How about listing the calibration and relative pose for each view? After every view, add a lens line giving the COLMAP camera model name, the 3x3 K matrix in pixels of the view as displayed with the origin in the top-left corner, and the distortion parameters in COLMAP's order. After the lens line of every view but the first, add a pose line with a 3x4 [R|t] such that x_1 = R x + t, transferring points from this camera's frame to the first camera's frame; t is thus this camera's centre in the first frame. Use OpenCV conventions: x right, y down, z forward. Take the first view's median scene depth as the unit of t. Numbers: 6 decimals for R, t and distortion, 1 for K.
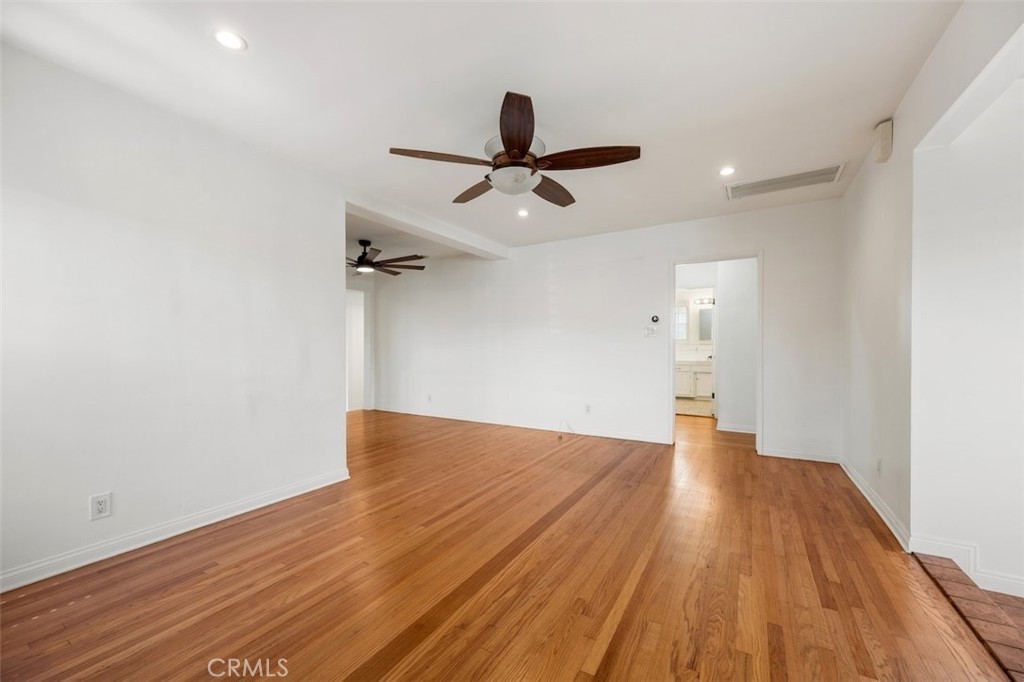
lens RADIAL K [[398.0, 0, 514.0], [0, 398.0, 348.5], [0, 0, 1]] dist [-0.002935, 0.000066]
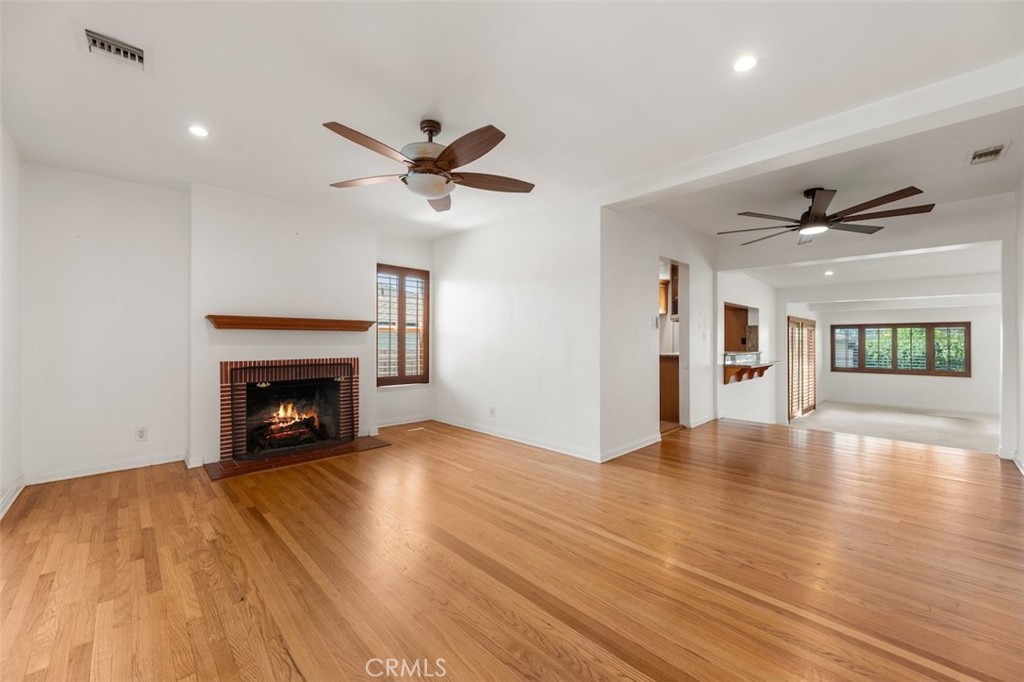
lens RADIAL K [[398.0, 0, 515.0], [0, 398.0, 335.9], [0, 0, 1]] dist [-0.002935, 0.000066]
pose [[-0.257835, -0.008468, -0.966152, 0.444326], [-0.002222, 0.999964, -0.008172, -0.005115], [0.966186, 0.000039, -0.257845, 0.680782]]
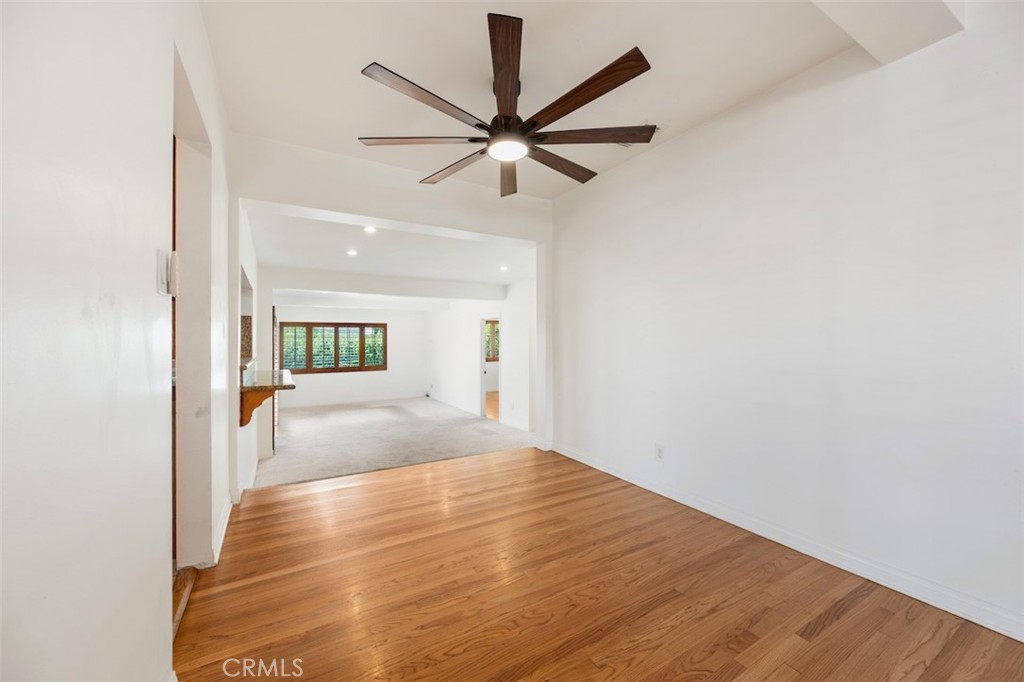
lens RADIAL K [[398.0, 0, 509.3], [0, 398.0, 338.2], [0, 0, 1]] dist [-0.002935, 0.000066]
pose [[0.874292, 0.001335, -0.485399, -0.178204], [-0.003064, 0.999991, -0.002768, -0.005017], [0.485391, 0.003907, 0.874288, 0.653577]]
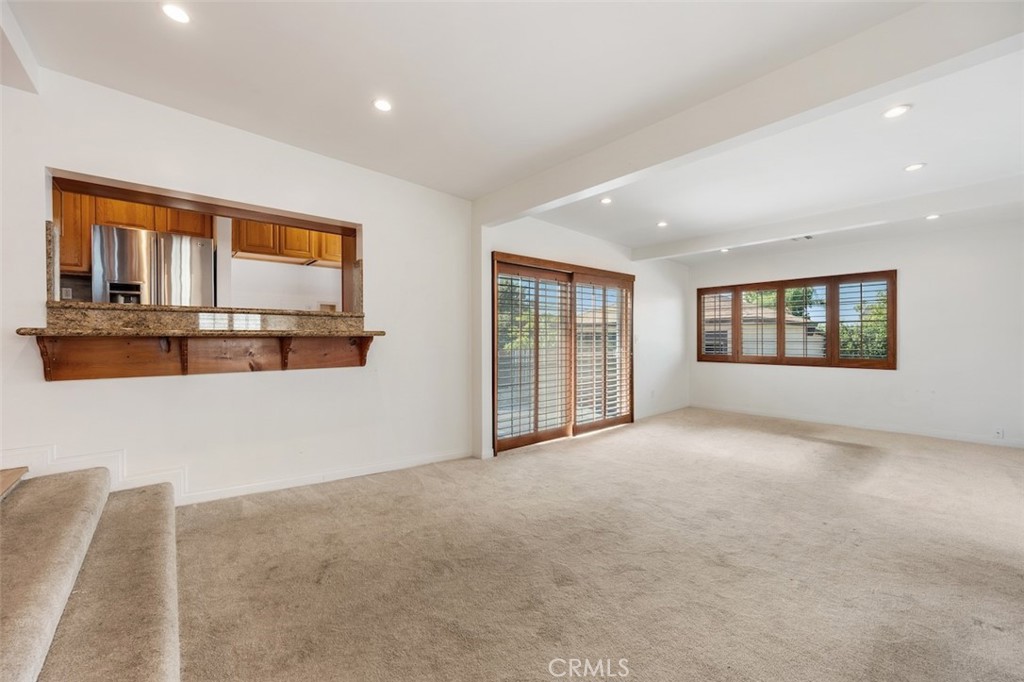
lens RADIAL K [[398.0, 0, 507.8], [0, 398.0, 341.1], [0, 0, 1]] dist [-0.002935, 0.000066]
pose [[-0.323249, 0.015192, -0.946192, -0.542775], [0.001400, 0.999878, 0.015575, 0.073079], [0.946313, 0.003710, -0.323231, 1.591101]]
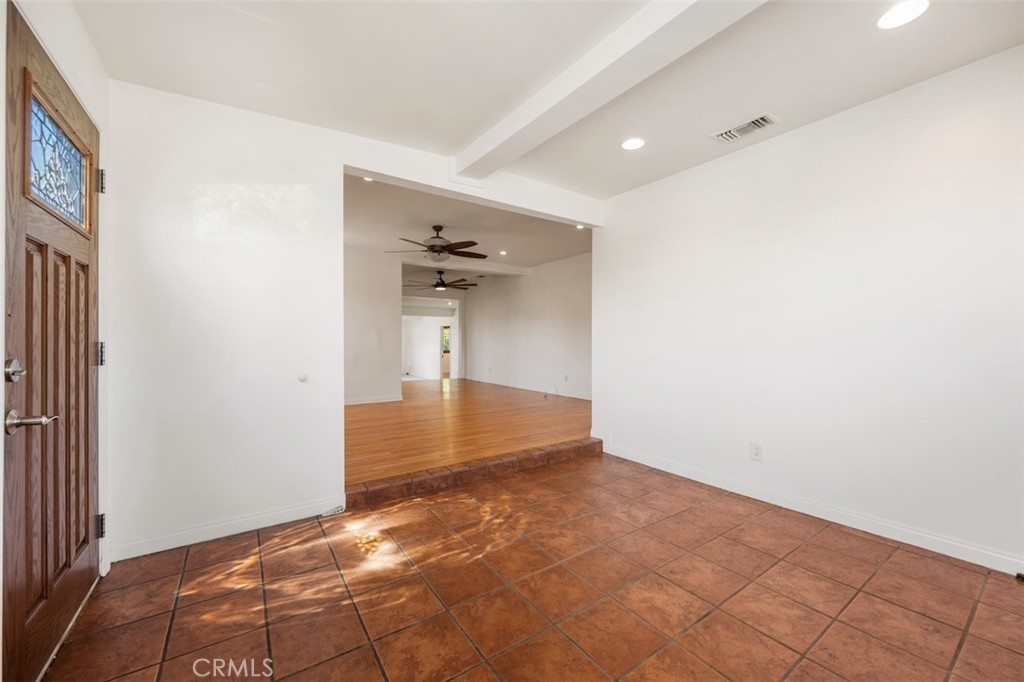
lens RADIAL K [[398.0, 0, 509.8], [0, 398.0, 340.8], [0, 0, 1]] dist [-0.002935, 0.000066]
pose [[0.909148, 0.006563, -0.416421, 0.588564], [-0.008279, 0.999963, -0.002314, 0.020481], [0.416391, 0.005551, 0.909169, -0.391087]]
